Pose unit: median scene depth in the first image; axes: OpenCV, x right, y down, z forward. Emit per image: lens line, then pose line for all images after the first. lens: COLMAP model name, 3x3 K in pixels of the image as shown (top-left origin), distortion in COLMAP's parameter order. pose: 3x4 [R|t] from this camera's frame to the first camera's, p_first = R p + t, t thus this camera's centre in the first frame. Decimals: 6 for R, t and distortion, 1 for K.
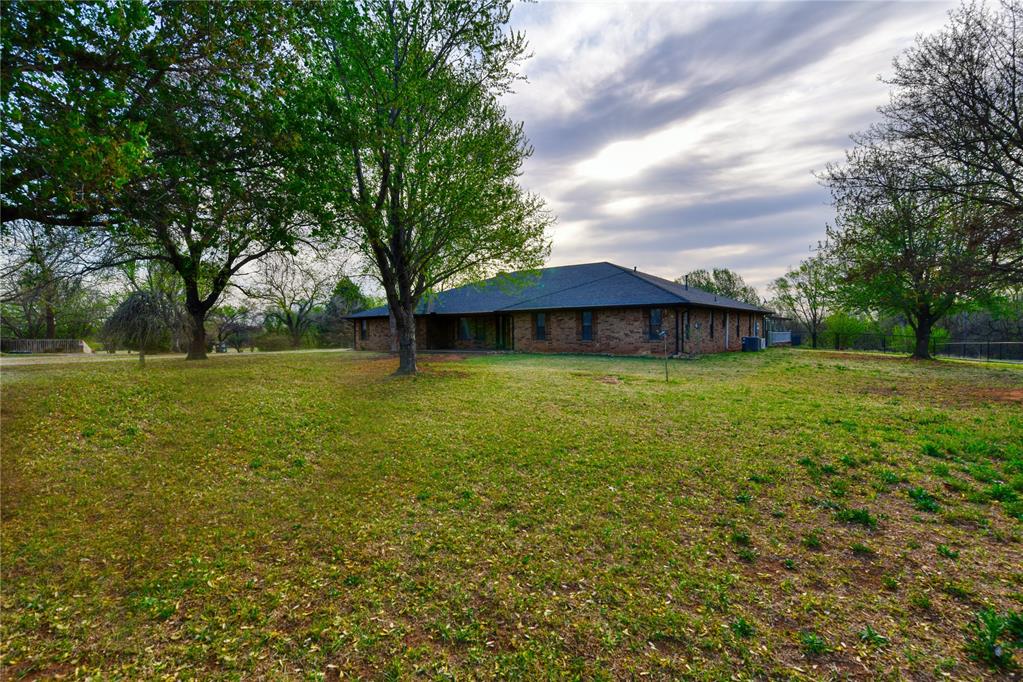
lens RADIAL K [[509.9, 0, 512.0], [0, 509.9, 339.2], [0, 0, 1]] dist [-0.002402, -0.000610]
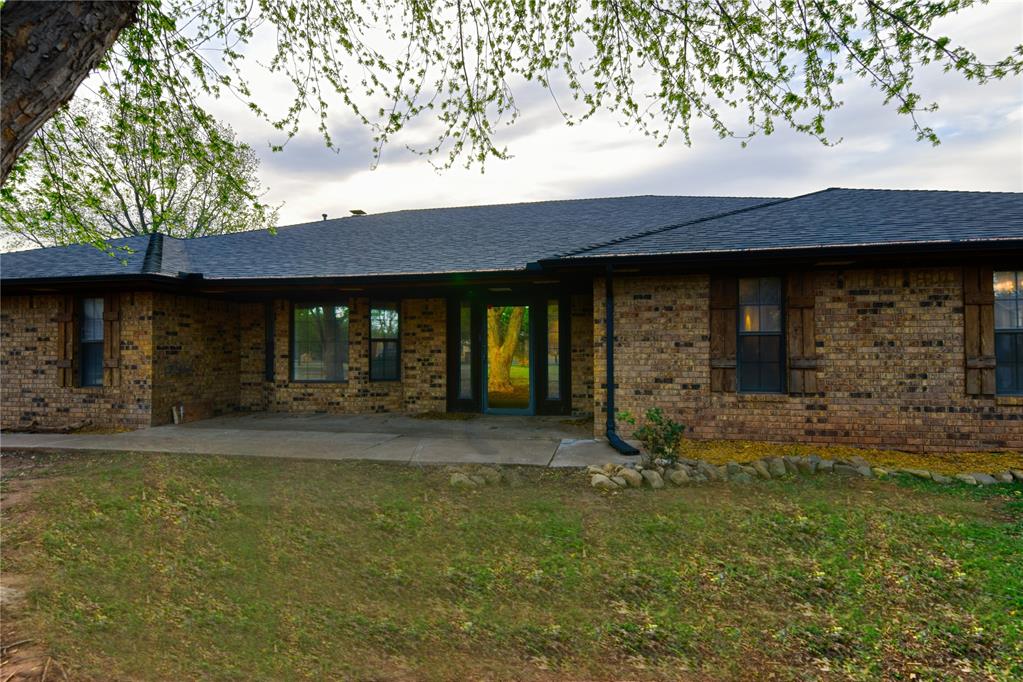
lens RADIAL K [[509.9, 0, 510.4], [0, 509.9, 341.9], [0, 0, 1]] dist [-0.002402, -0.000610]
pose [[0.890220, 0.009322, 0.455436, -0.130159], [0.002967, 0.999651, -0.026262, -0.013587], [-0.455522, 0.024730, 0.889881, 0.720338]]
